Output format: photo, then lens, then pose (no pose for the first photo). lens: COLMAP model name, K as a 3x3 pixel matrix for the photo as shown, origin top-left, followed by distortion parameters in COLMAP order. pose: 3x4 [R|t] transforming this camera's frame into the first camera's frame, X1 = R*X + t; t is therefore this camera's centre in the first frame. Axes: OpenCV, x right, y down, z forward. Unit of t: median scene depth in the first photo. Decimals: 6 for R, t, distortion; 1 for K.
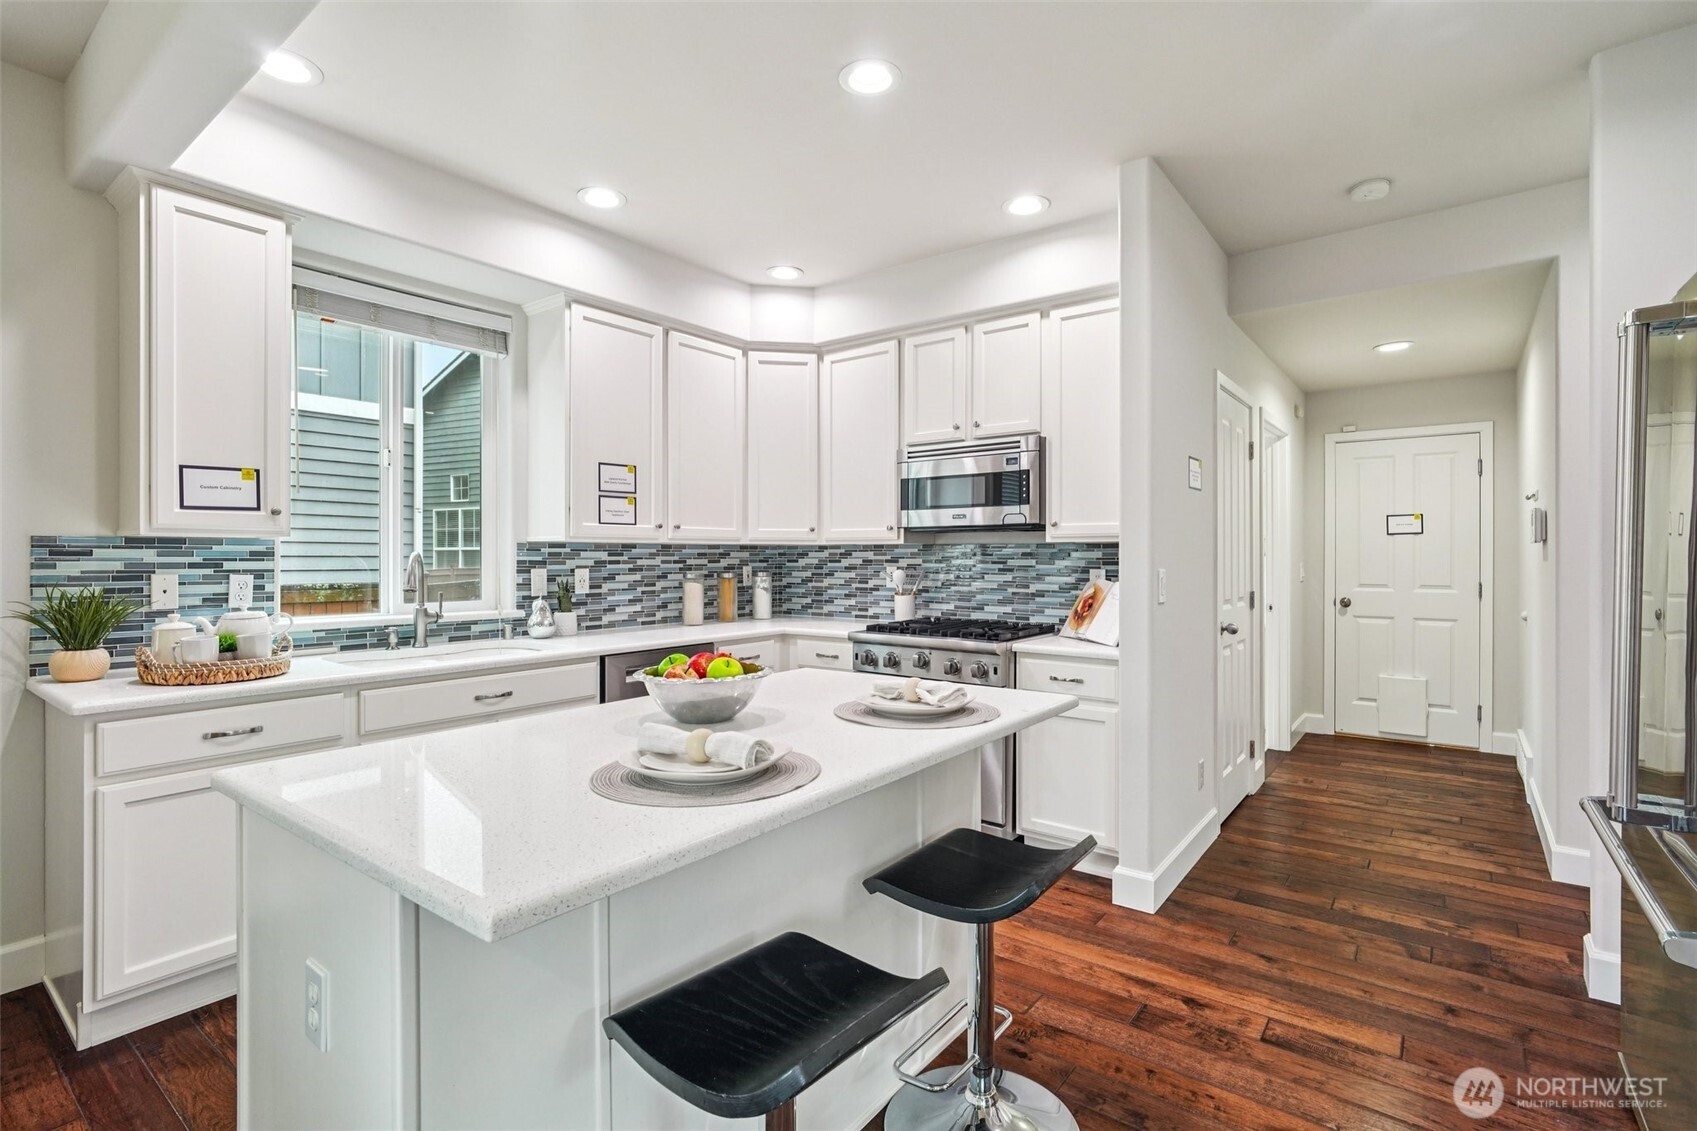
lens RADIAL K [[798.6, 0, 851.4], [0, 798.6, 554.4], [0, 0, 1]] dist [-0.011897, 0.006077]
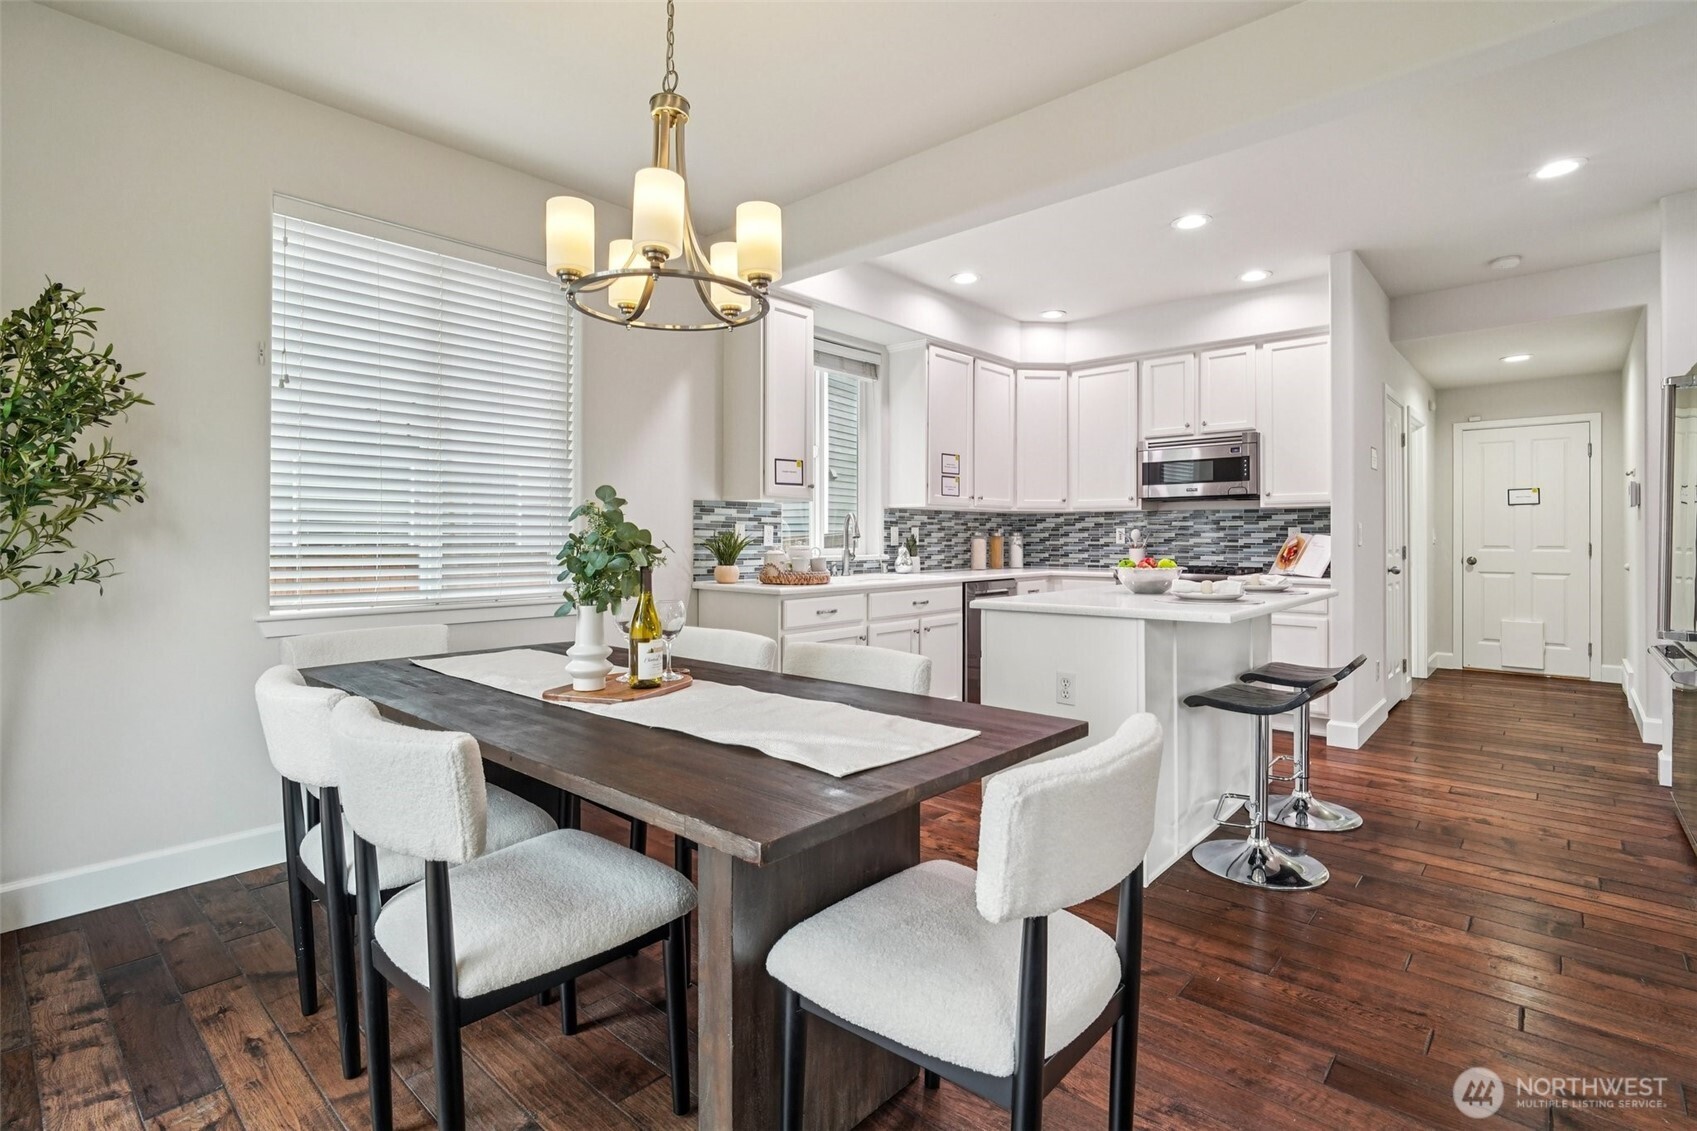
lens RADIAL K [[798.6, 0, 857.0], [0, 798.6, 531.8], [0, 0, 1]] dist [-0.011897, 0.006077]
pose [[0.996832, 0.000693, -0.079537, -0.339234], [-0.001015, 0.999991, -0.004010, 0.032724], [0.079534, 0.004078, 0.996824, -0.442312]]
